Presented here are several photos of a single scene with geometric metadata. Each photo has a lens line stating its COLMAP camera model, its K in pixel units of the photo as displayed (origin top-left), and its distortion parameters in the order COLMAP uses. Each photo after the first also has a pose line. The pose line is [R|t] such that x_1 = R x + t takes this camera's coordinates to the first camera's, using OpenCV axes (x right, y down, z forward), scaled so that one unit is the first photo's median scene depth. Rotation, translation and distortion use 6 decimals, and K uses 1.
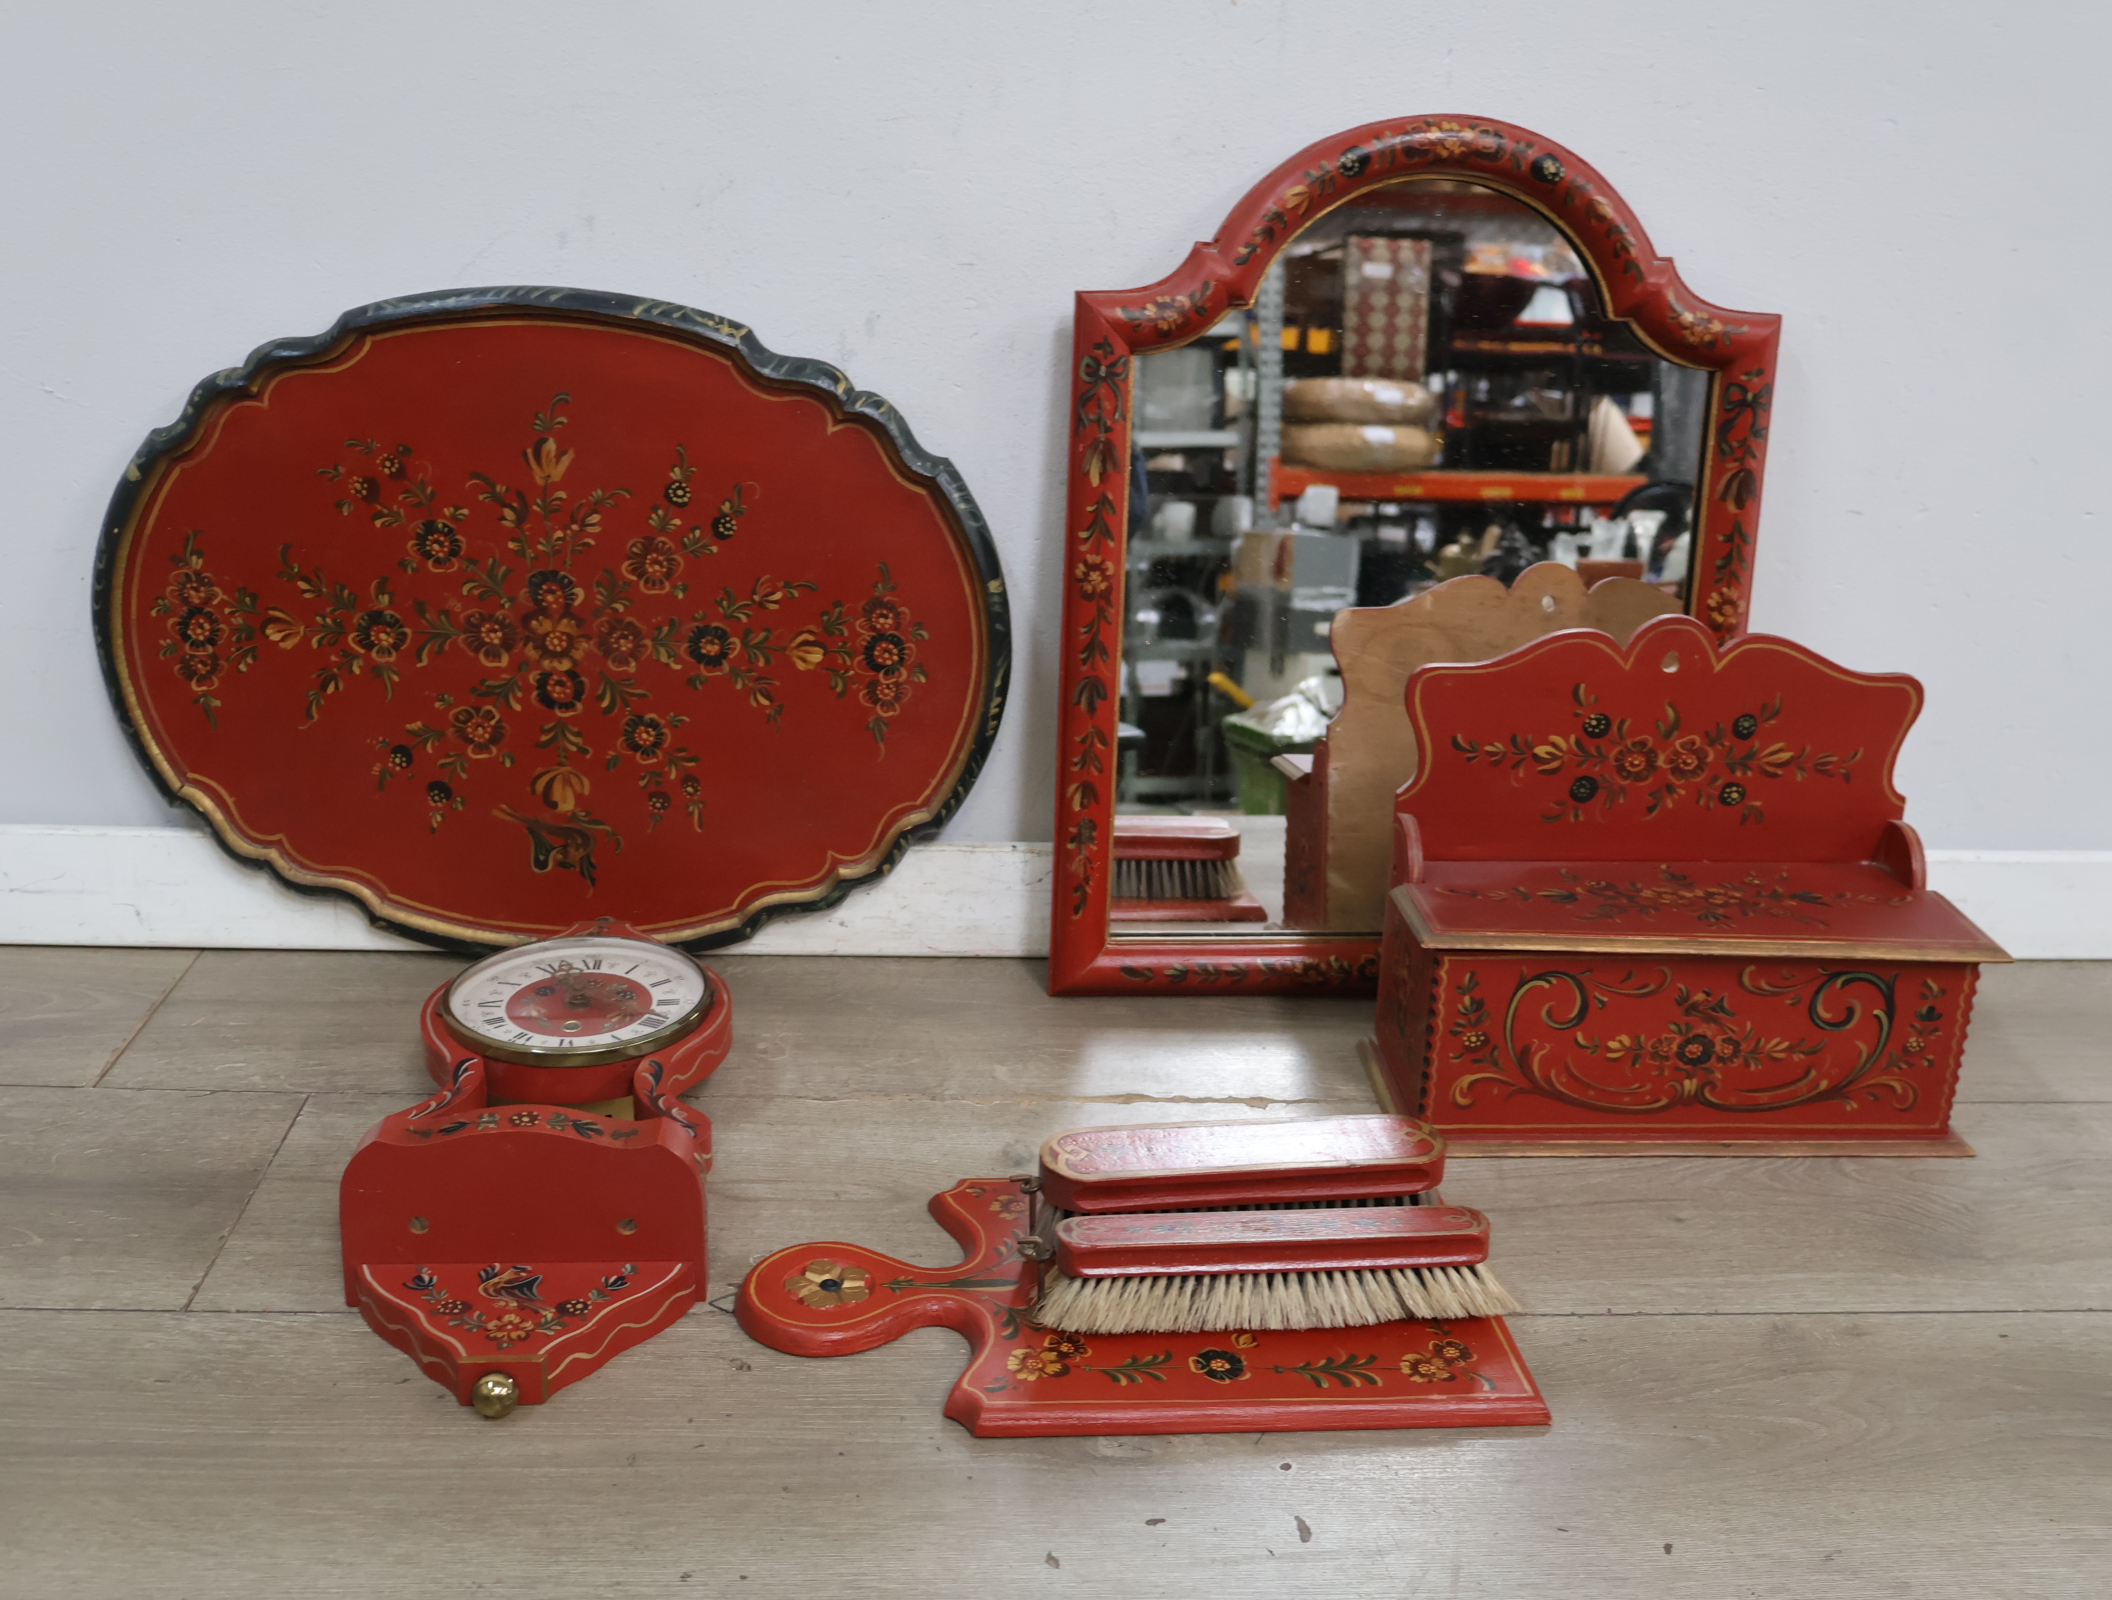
lens RADIAL K [[2121.5, 0, 1062.8], [0, 2121.5, 811.0], [0, 0, 1]] dist [-0.000982, 0.002260]
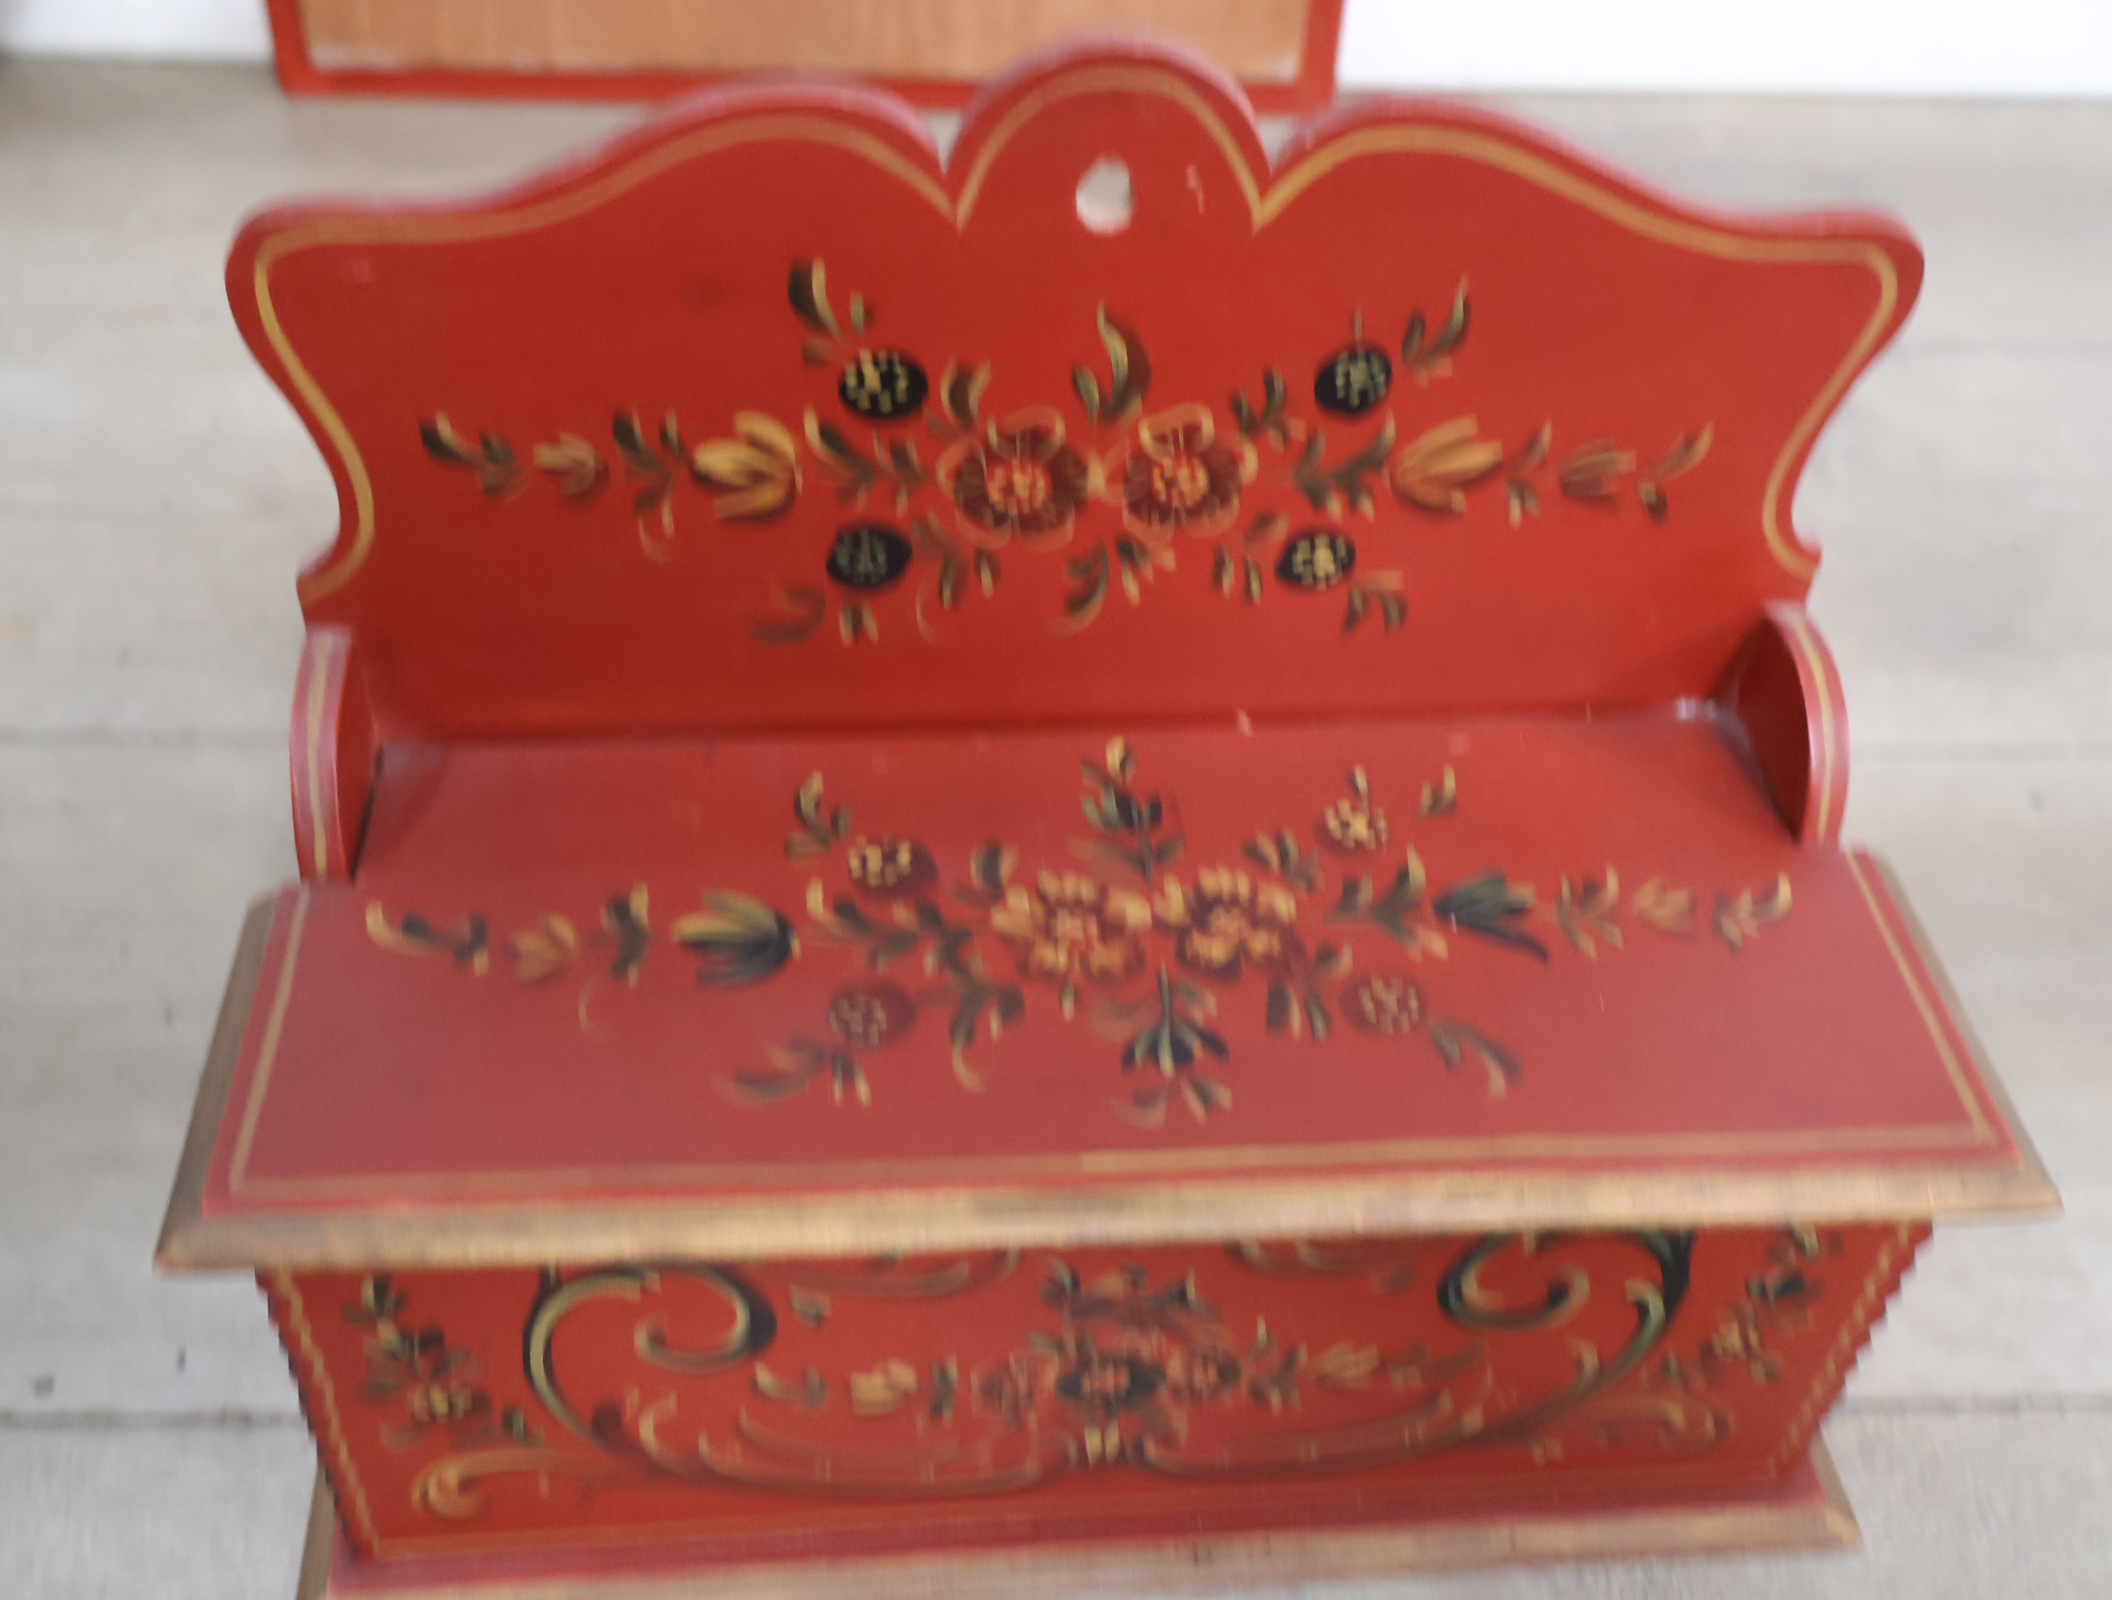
lens RADIAL K [[2156.9, 0, 1045.3], [0, 2156.9, 789.8], [0, 0, 1]] dist [0.011290, 0.002153]
pose [[0.999409, -0.010473, 0.032733, 0.261616], [-0.003384, 0.917822, 0.396978, -0.111420], [-0.034201, -0.396855, 0.917244, 0.673173]]
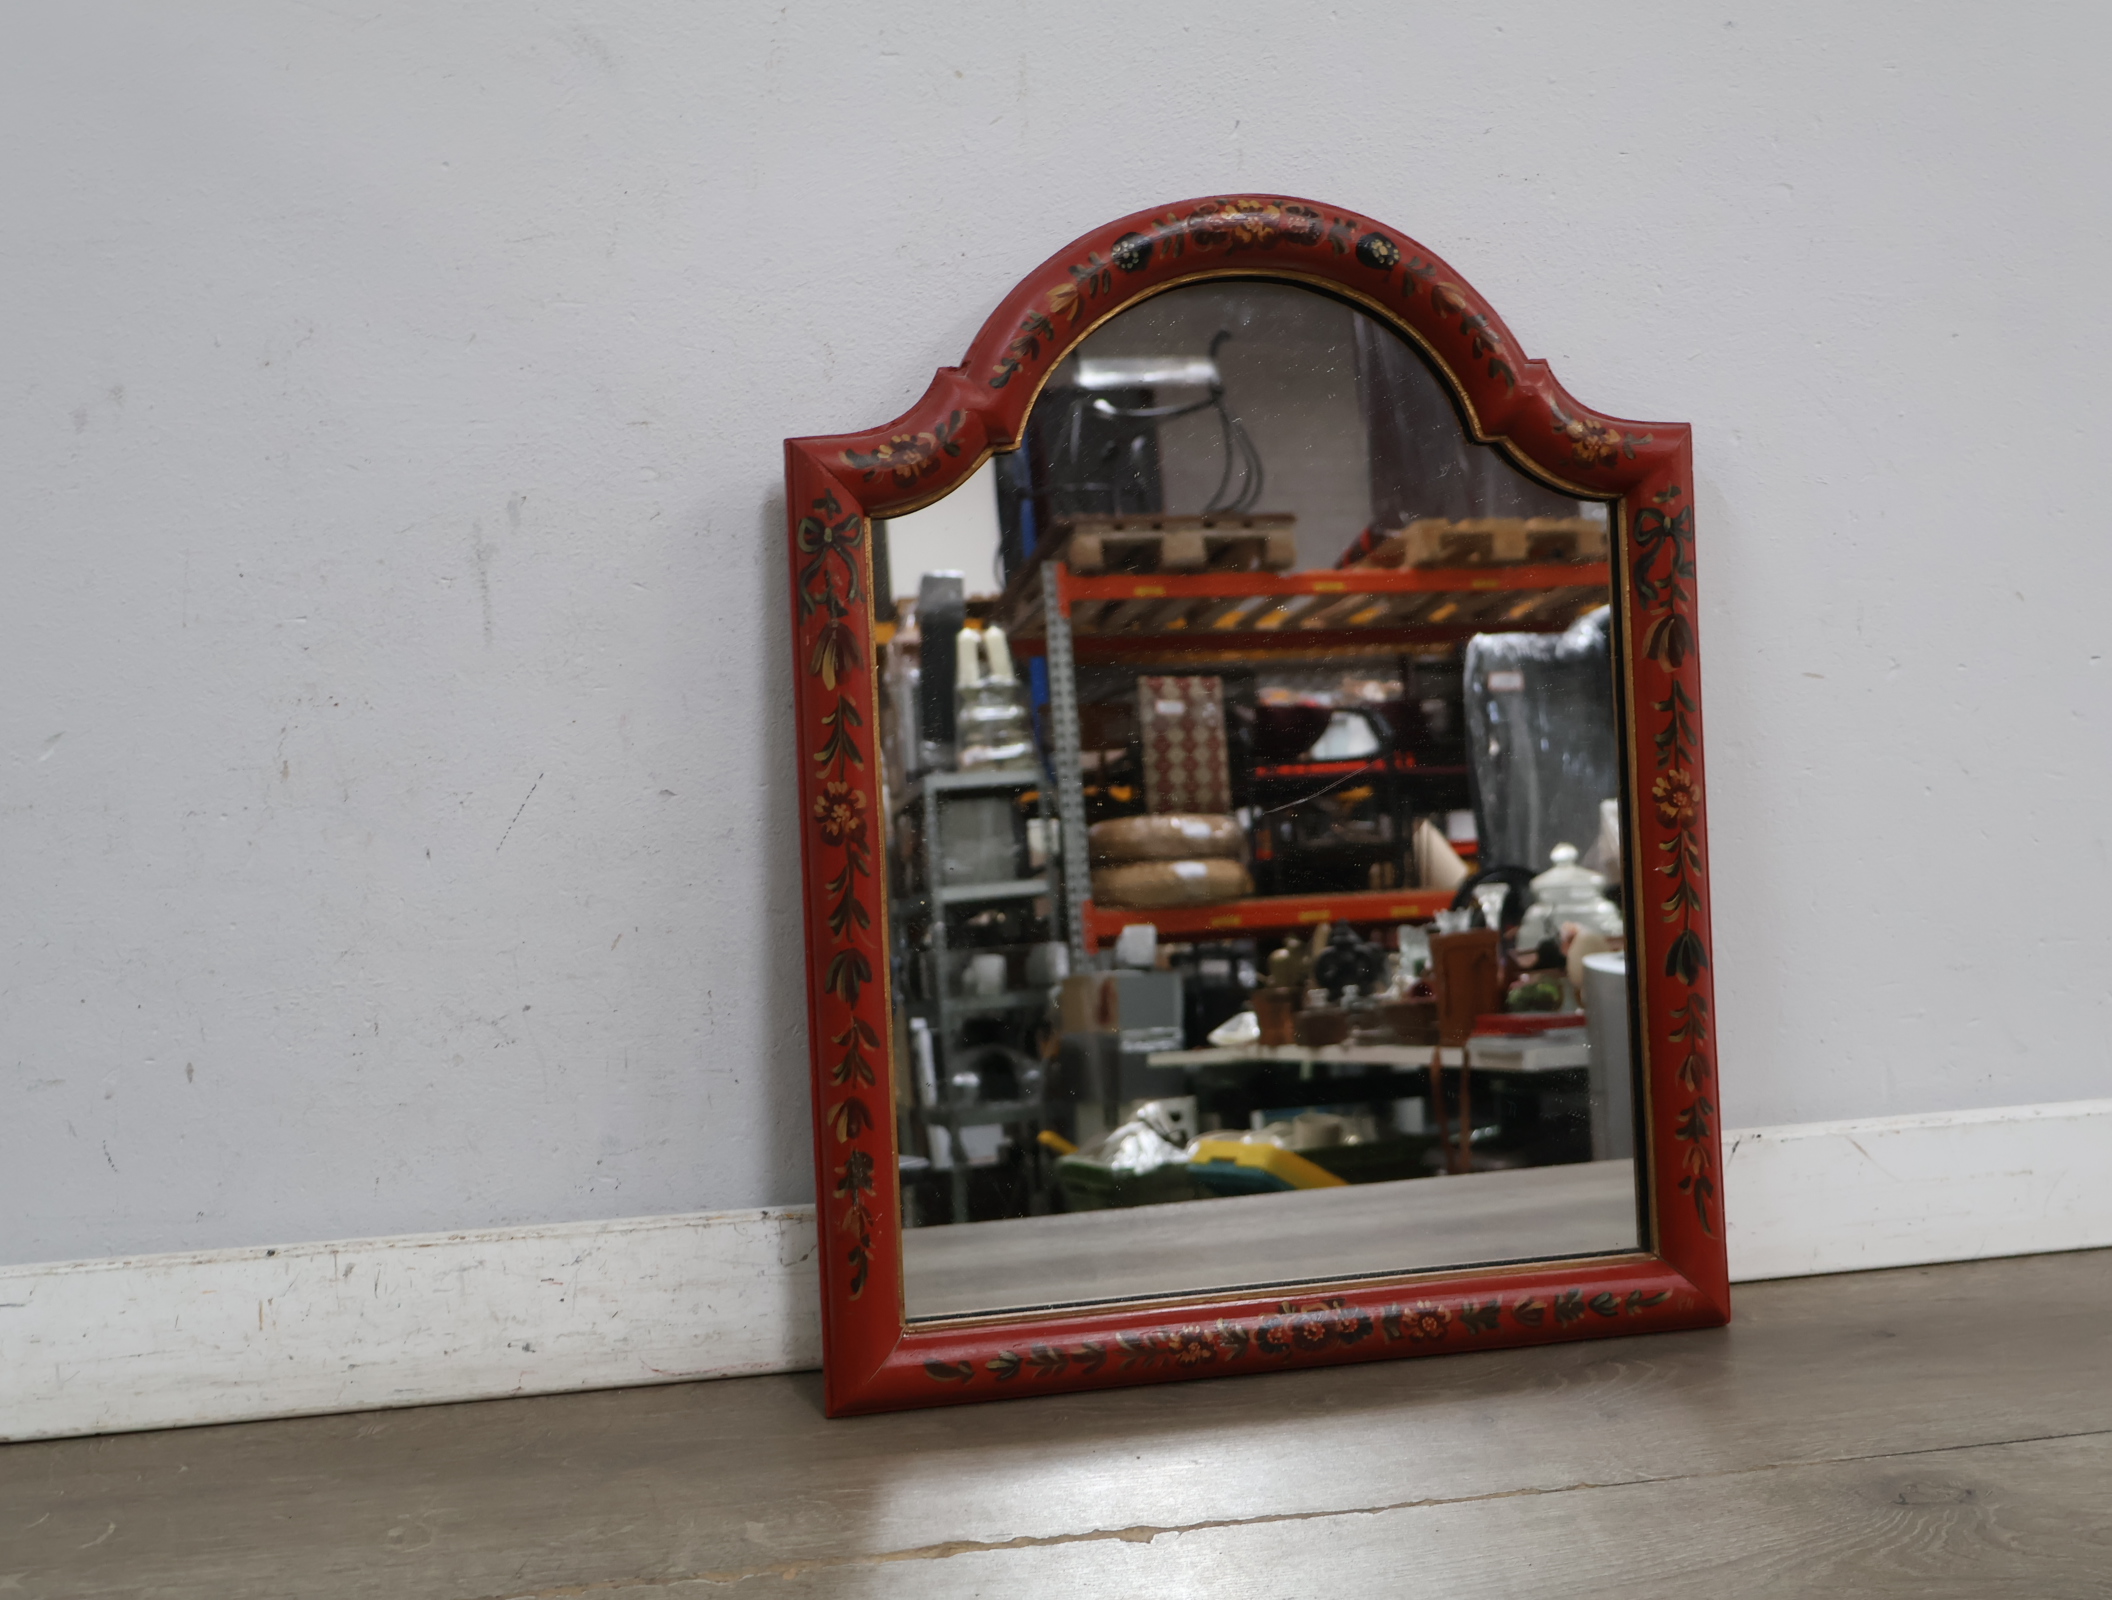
lens RADIAL K [[2184.9, 0, 1063.6], [0, 2184.9, 812.8], [0, 0, 1]] dist [-0.002056, 0.024427]
pose [[0.992572, -0.080029, 0.091631, 0.022811], [0.098408, 0.970989, -0.217938, 0.062621], [-0.071532, 0.225337, 0.971651, 0.269271]]
